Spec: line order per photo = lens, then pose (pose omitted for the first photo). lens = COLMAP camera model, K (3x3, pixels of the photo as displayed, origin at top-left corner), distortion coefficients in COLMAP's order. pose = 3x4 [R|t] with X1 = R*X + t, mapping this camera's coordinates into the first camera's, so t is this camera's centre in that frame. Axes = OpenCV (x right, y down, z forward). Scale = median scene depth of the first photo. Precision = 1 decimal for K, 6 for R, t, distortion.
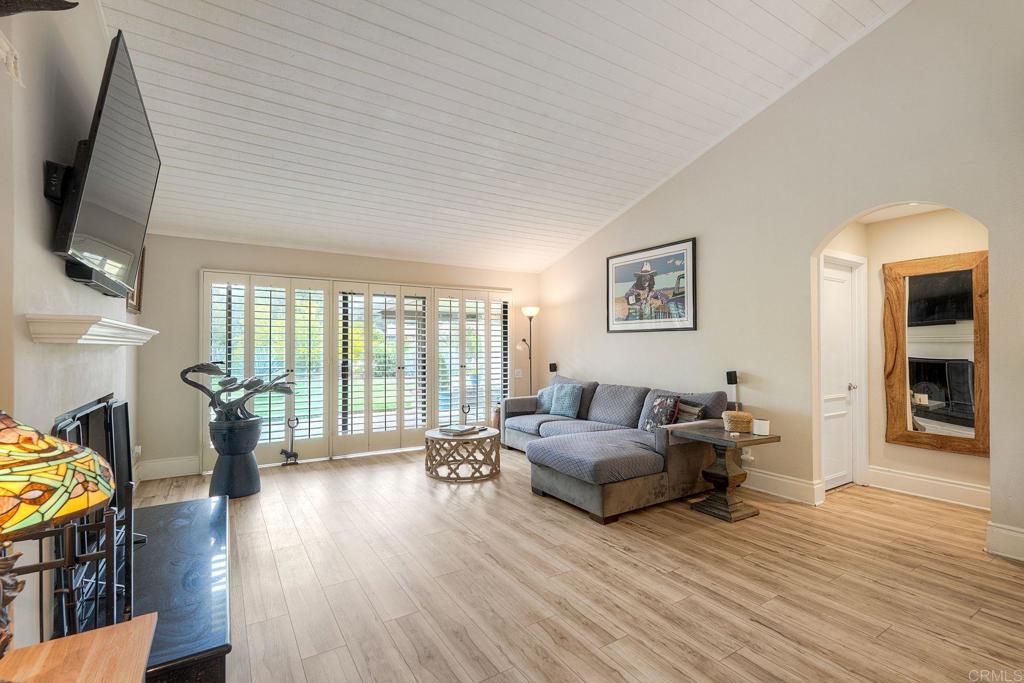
lens RADIAL K [[463.8, 0, 510.5], [0, 463.8, 343.6], [0, 0, 1]] dist [0.000122, 0.001245]
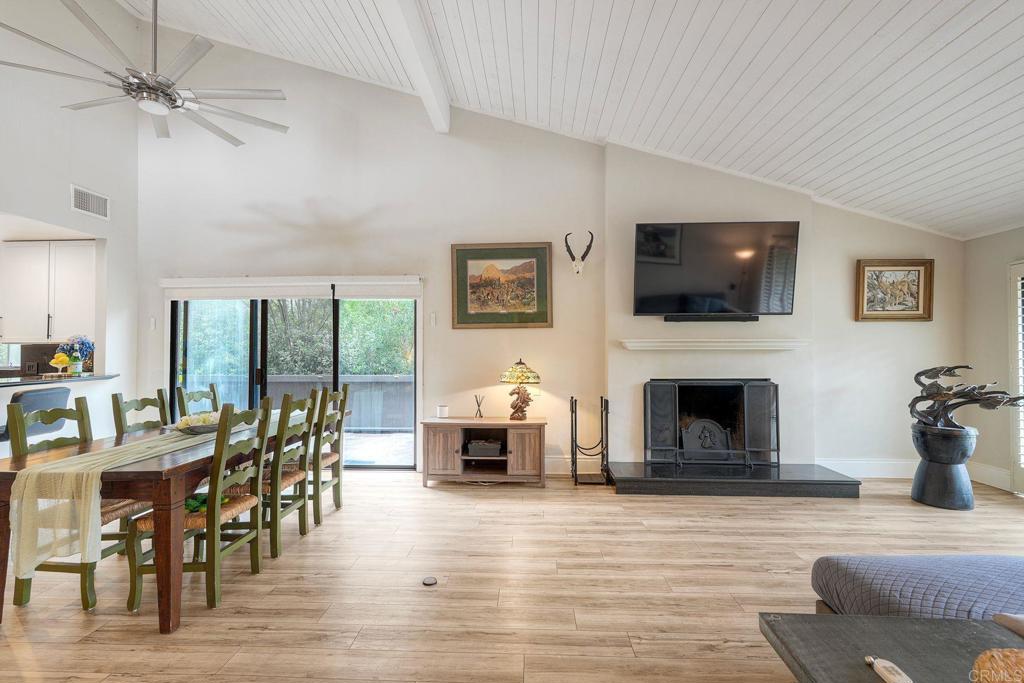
lens RADIAL K [[463.8, 0, 517.9], [0, 463.8, 347.4], [0, 0, 1]] dist [0.000122, 0.001245]
pose [[-0.559019, -0.006975, -0.829125, 0.608935], [0.006178, 0.999902, -0.012576, 0.005929], [0.829132, -0.012152, -0.558922, 0.716627]]
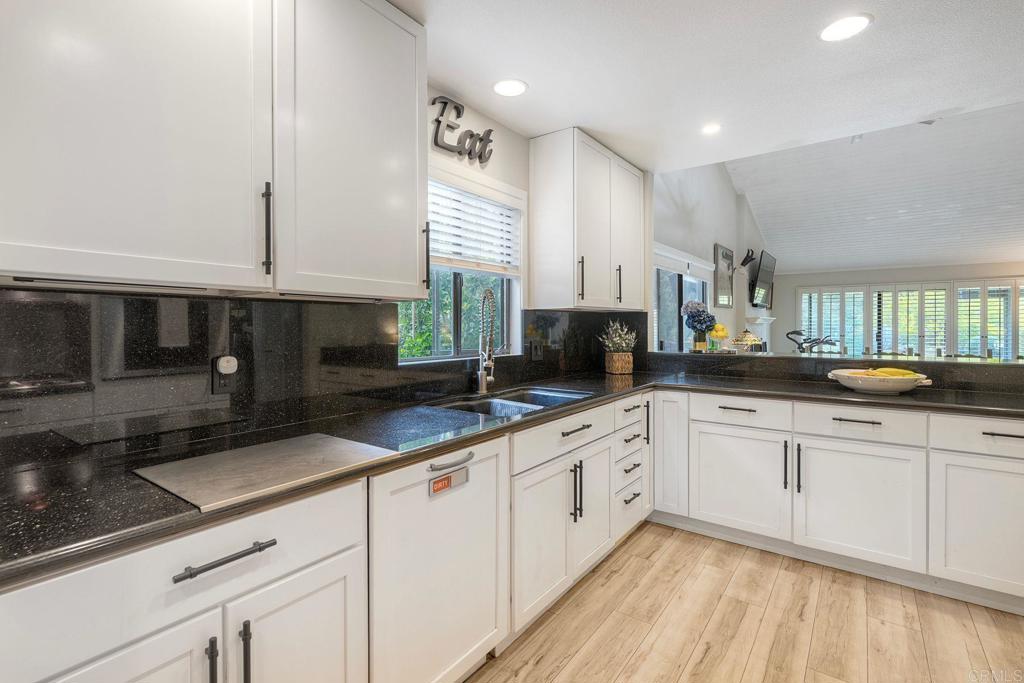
lens RADIAL K [[463.8, 0, 510.8], [0, 463.8, 329.4], [0, 0, 1]] dist [0.000122, 0.001245]
pose [[0.354606, 0.006220, -0.934995, 0.906280], [0.012463, 0.999858, 0.011379, -0.006657], [0.934933, -0.015688, 0.354478, -1.046391]]
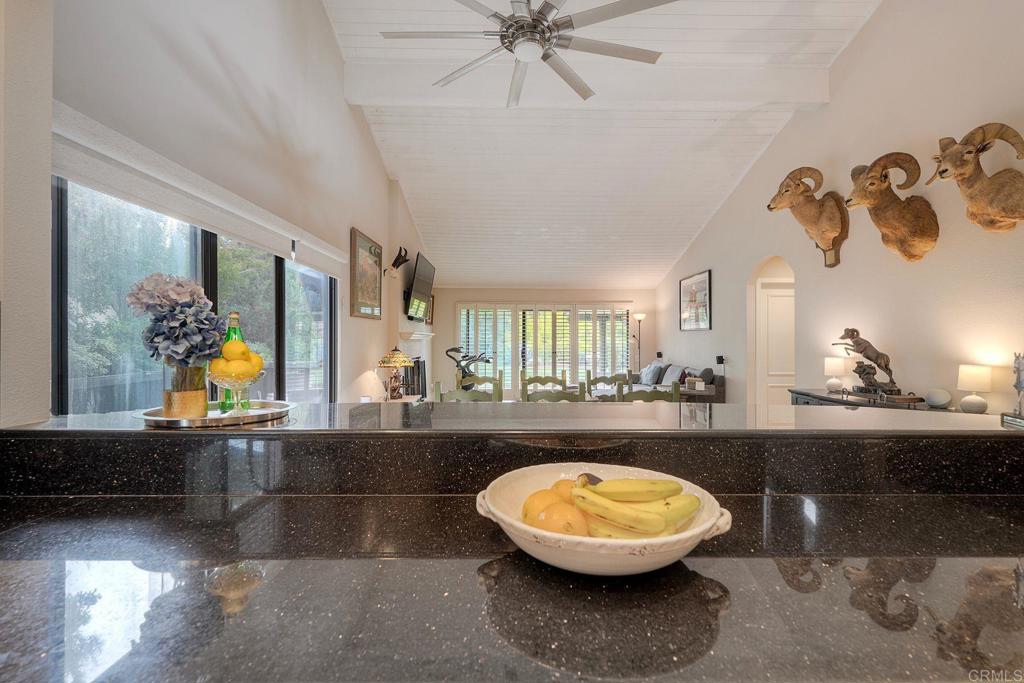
lens RADIAL K [[463.8, 0, 512.7], [0, 463.8, 341.0], [0, 0, 1]] dist [0.000122, 0.001245]
pose [[0.854391, 0.002462, -0.519624, 0.636635], [0.001899, 0.999967, 0.007860, -0.004673], [0.519626, -0.007702, 0.854359, -0.654855]]
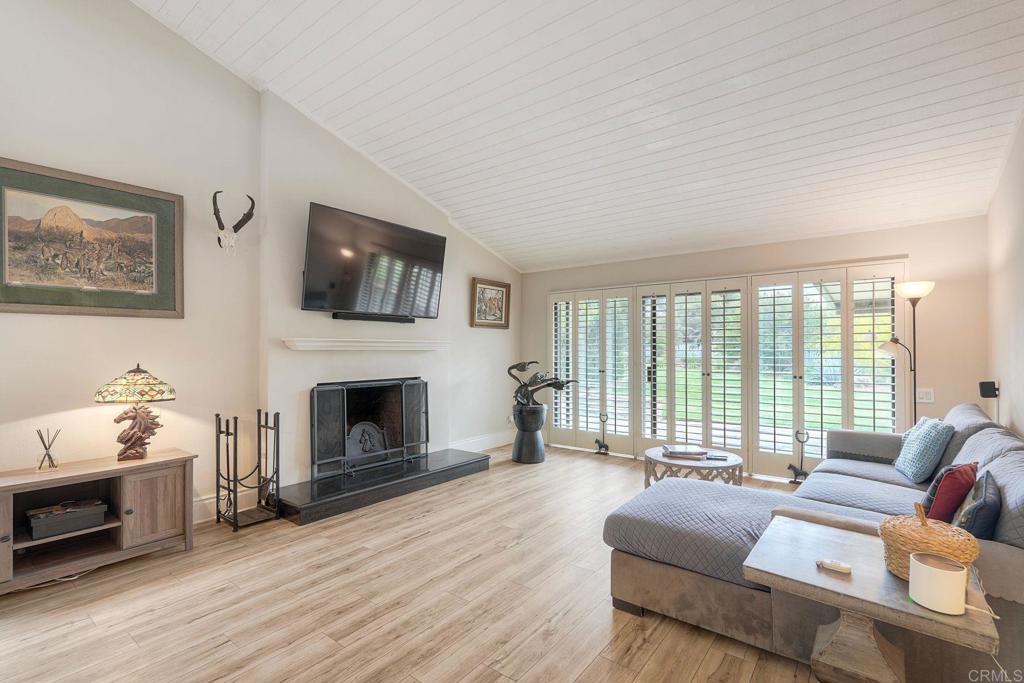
lens RADIAL K [[463.8, 0, 512.7], [0, 463.8, 351.0], [0, 0, 1]] dist [0.000122, 0.001245]
pose [[0.344169, 0.000245, -0.938908, 0.565912], [0.009134, 0.999952, 0.003609, 0.002090], [0.938863, -0.009818, 0.344150, 0.439018]]
